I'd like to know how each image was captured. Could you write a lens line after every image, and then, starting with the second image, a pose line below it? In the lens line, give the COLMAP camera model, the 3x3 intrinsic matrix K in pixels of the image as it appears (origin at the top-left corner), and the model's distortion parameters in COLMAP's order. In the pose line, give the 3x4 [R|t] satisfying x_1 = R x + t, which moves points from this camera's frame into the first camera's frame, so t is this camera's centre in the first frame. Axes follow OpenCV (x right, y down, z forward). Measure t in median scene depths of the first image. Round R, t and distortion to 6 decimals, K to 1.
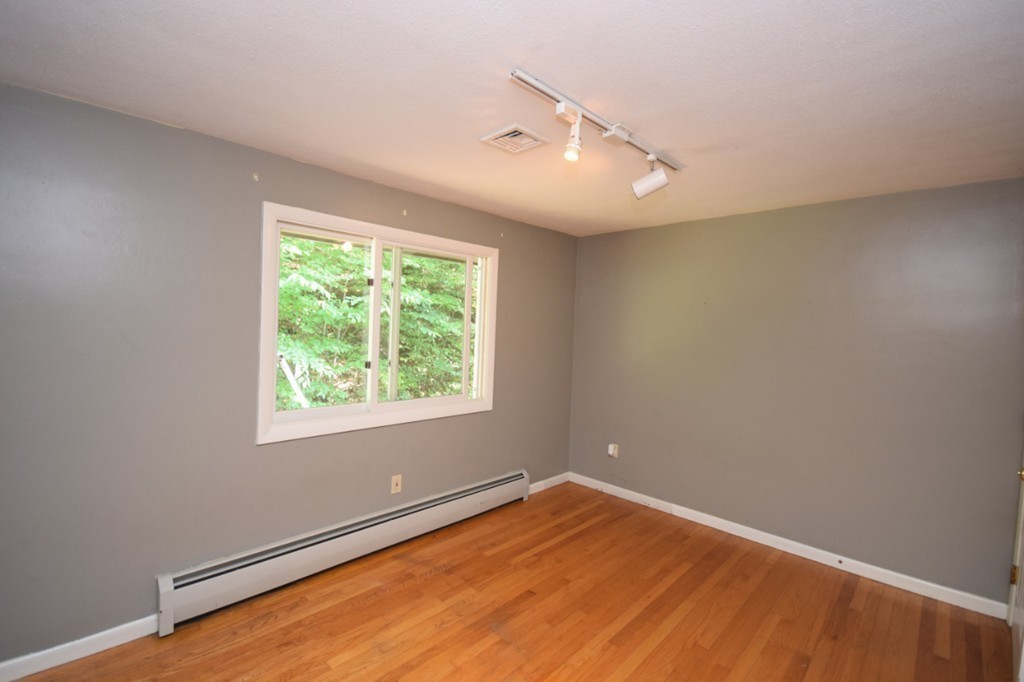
lens RADIAL K [[448.6, 0, 509.2], [0, 448.6, 336.2], [0, 0, 1]] dist [-0.002155, -0.008336]
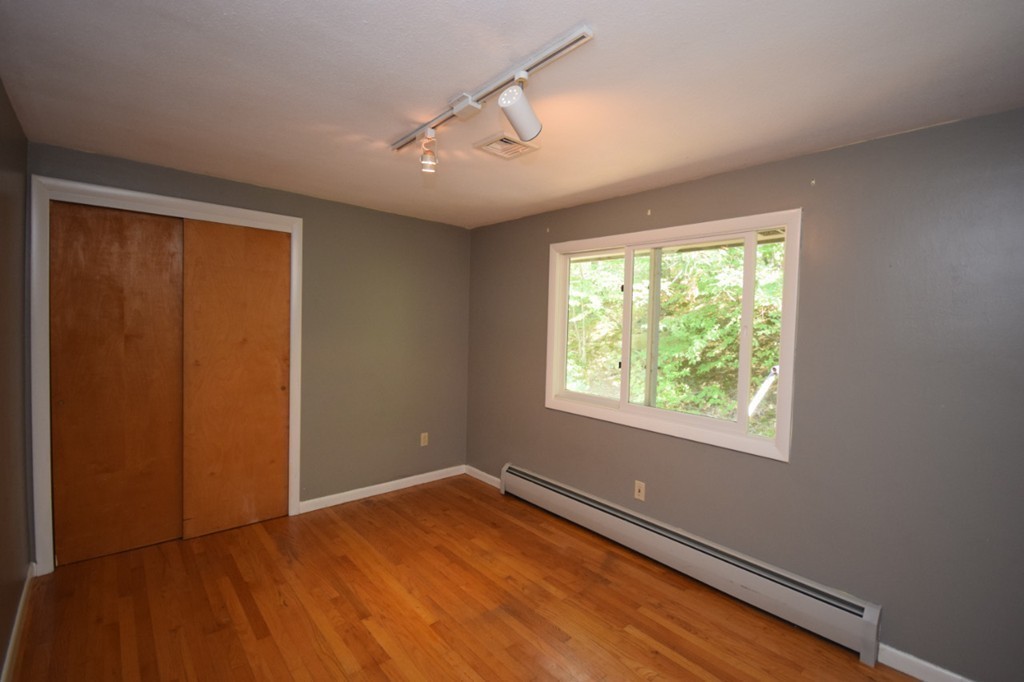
lens RADIAL K [[448.6, 0, 509.2], [0, 448.6, 336.2], [0, 0, 1]] dist [-0.002155, -0.008336]
pose [[-0.078964, -0.005510, -0.996862, 0.764091], [-0.055126, 0.998479, -0.001153, 0.011115], [0.995352, 0.054862, -0.079147, 0.793304]]
